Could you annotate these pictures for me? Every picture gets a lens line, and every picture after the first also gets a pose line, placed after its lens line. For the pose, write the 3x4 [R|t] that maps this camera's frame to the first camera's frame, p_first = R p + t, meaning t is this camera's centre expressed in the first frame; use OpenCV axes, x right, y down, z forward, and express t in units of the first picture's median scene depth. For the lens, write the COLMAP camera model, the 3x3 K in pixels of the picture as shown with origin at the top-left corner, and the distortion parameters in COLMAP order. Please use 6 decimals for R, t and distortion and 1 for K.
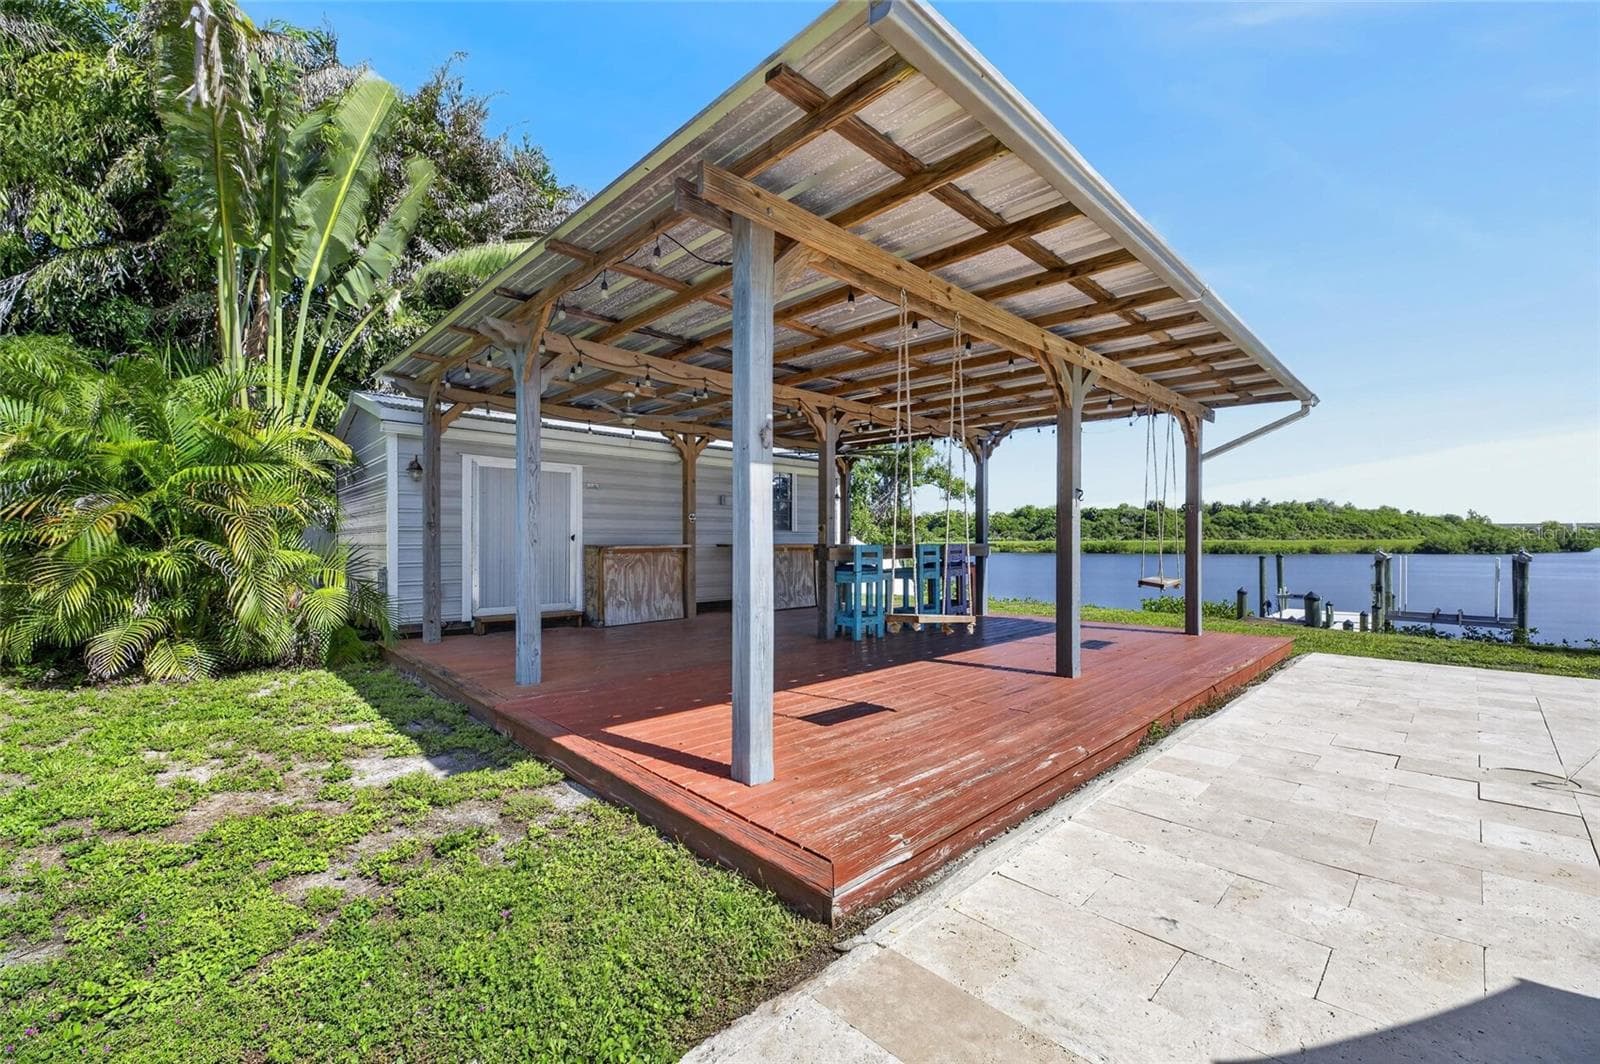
lens RADIAL K [[640.0, 0, 802.1], [0, 640.0, 540.7], [0, 0, 1]] dist [-0.001741, -0.000364]
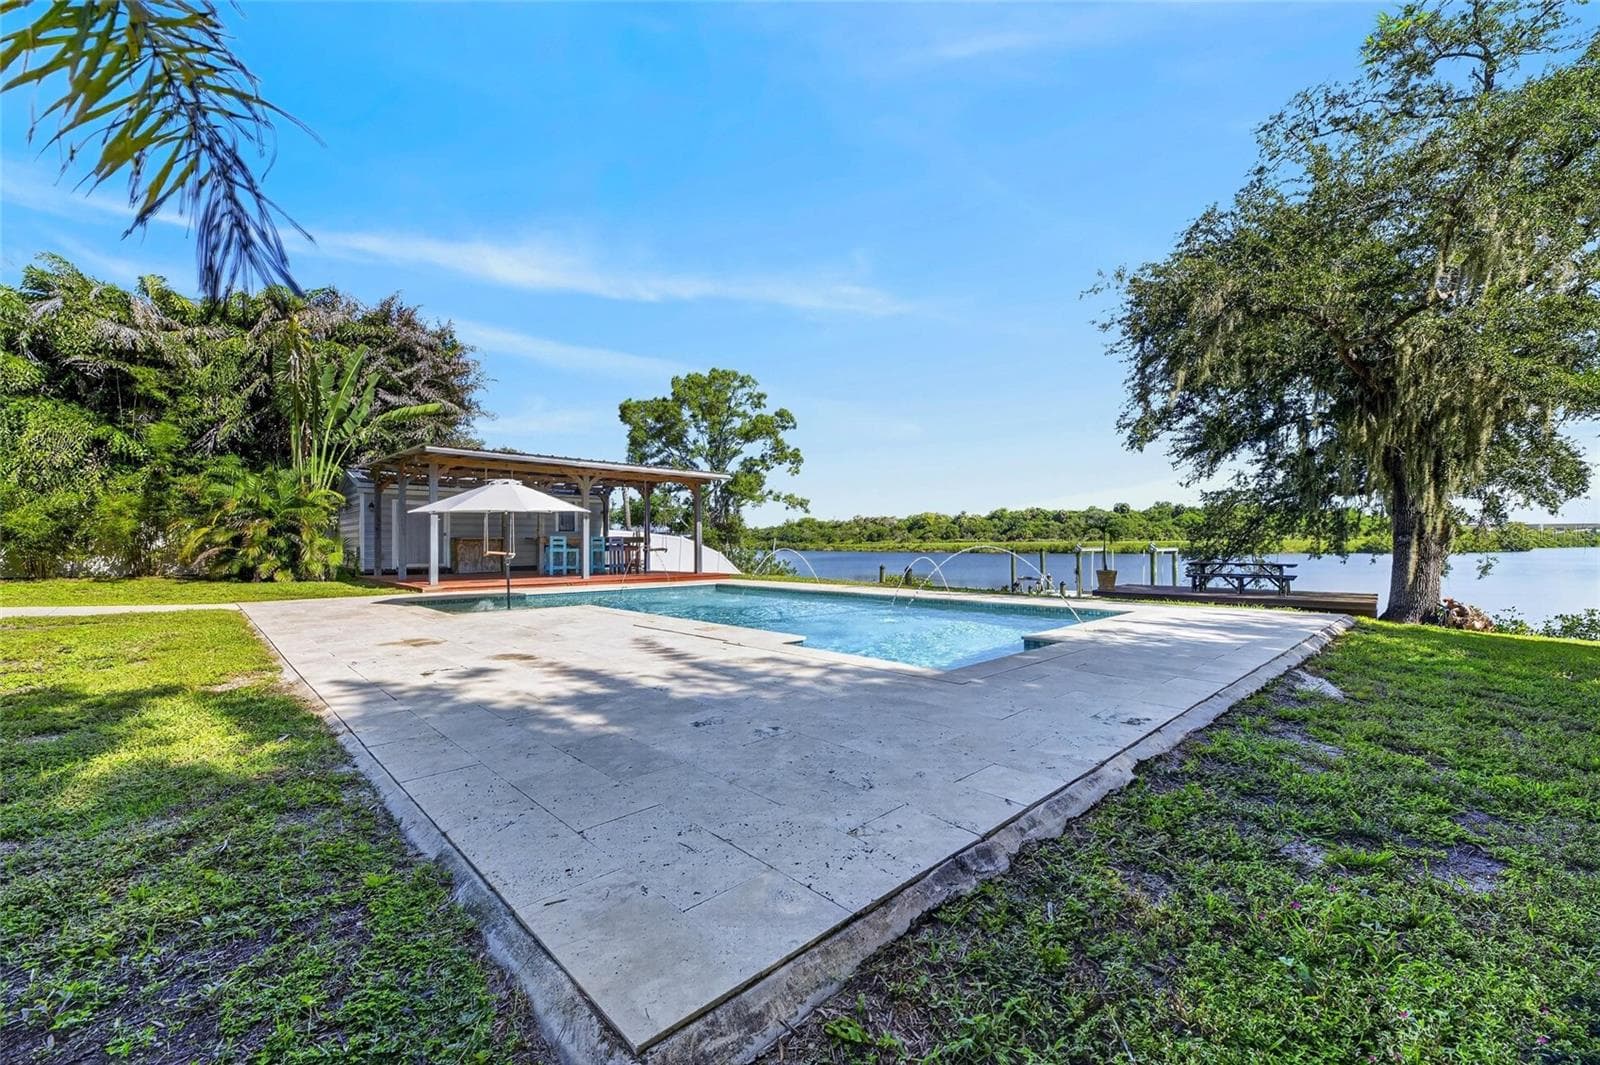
lens RADIAL K [[640.0, 0, 802.1], [0, 640.0, 541.2], [0, 0, 1]] dist [-0.001741, -0.000364]
pose [[0.999683, -0.001240, -0.025137, 1.102572], [0.001178, 0.999996, -0.002497, 0.029449], [0.025140, 0.002466, 0.999681, -1.401004]]
